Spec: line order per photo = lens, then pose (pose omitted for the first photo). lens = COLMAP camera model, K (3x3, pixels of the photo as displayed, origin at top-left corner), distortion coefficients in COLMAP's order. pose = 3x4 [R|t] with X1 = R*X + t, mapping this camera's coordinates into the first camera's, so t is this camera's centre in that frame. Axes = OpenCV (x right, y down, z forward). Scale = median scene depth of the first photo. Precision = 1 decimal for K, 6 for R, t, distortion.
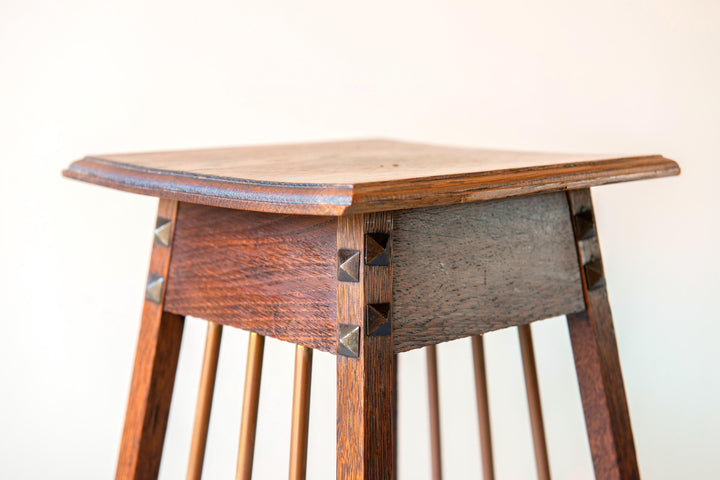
lens RADIAL K [[1260.6, 0, 362.7], [0, 1260.6, 245.5], [0, 0, 1]] dist [0.119752, 0.000000]
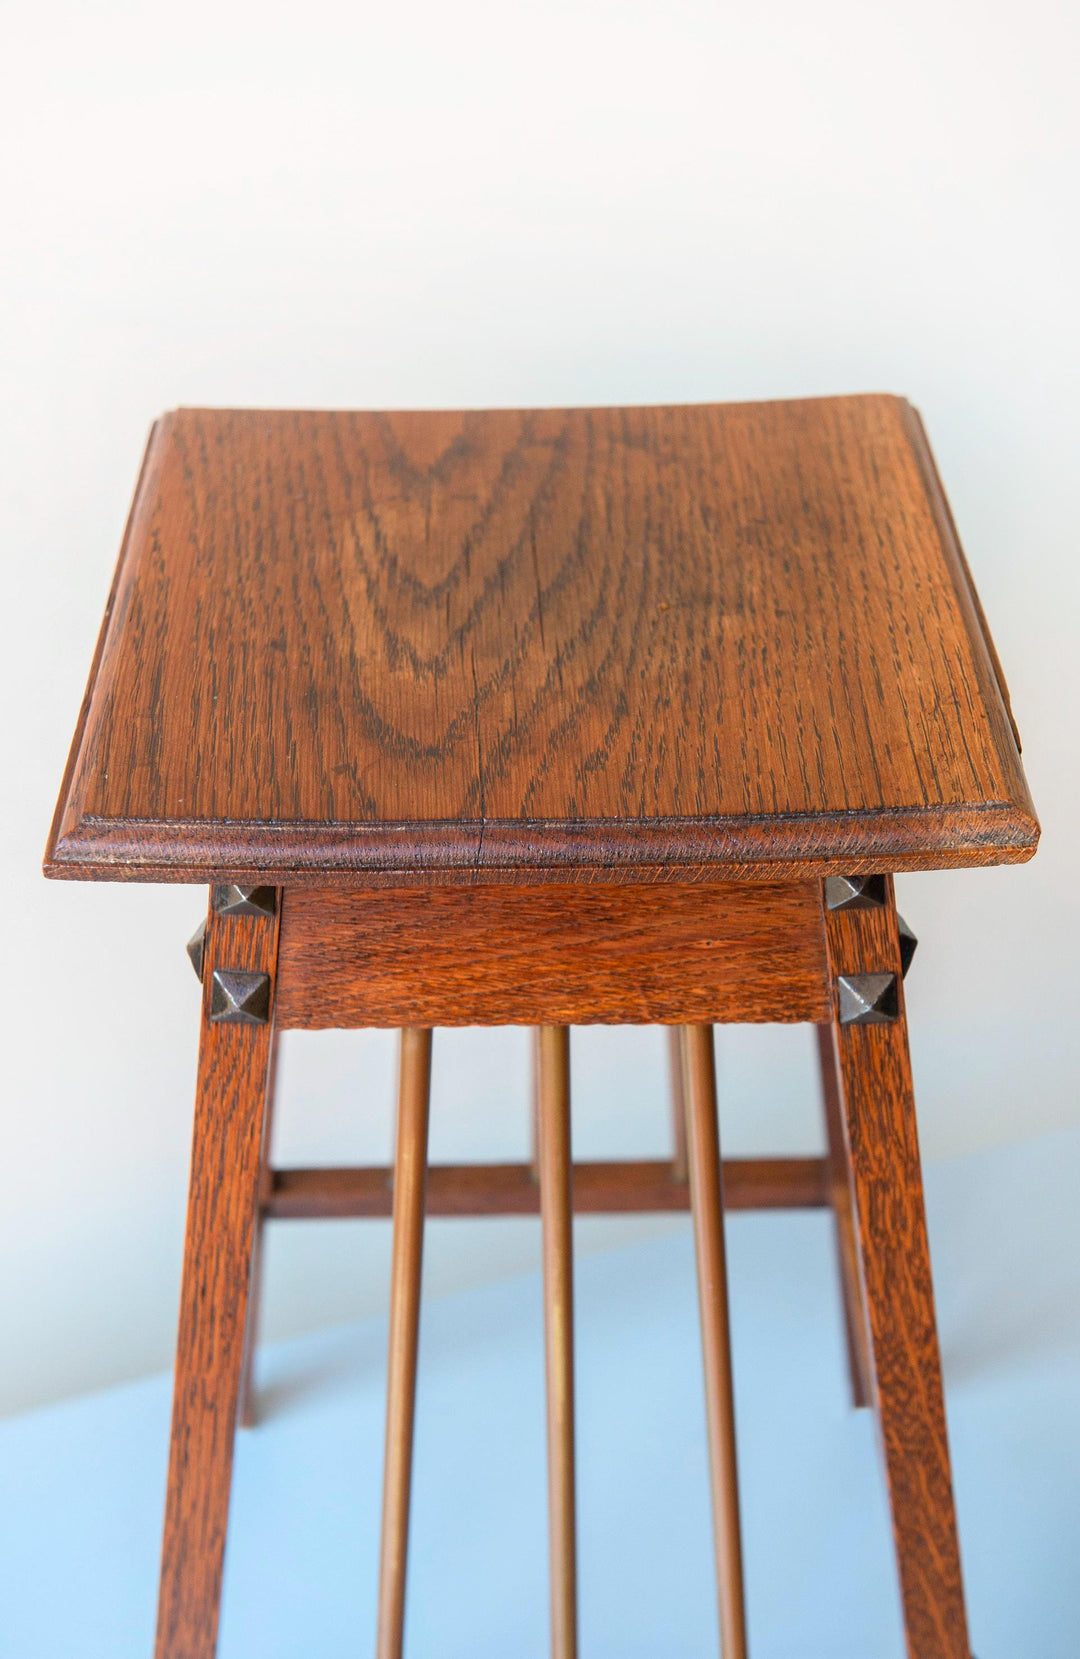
lens RADIAL K [[2594.3, 0, 541.5], [0, 2594.3, 836.9], [0, 0, 1]] dist [0.112025, 0.000000]
pose [[0.668234, -0.422381, 0.612419, -0.738645], [0.119727, 0.873525, 0.471825, -0.517965], [-0.734254, -0.241966, 0.634290, 0.364872]]
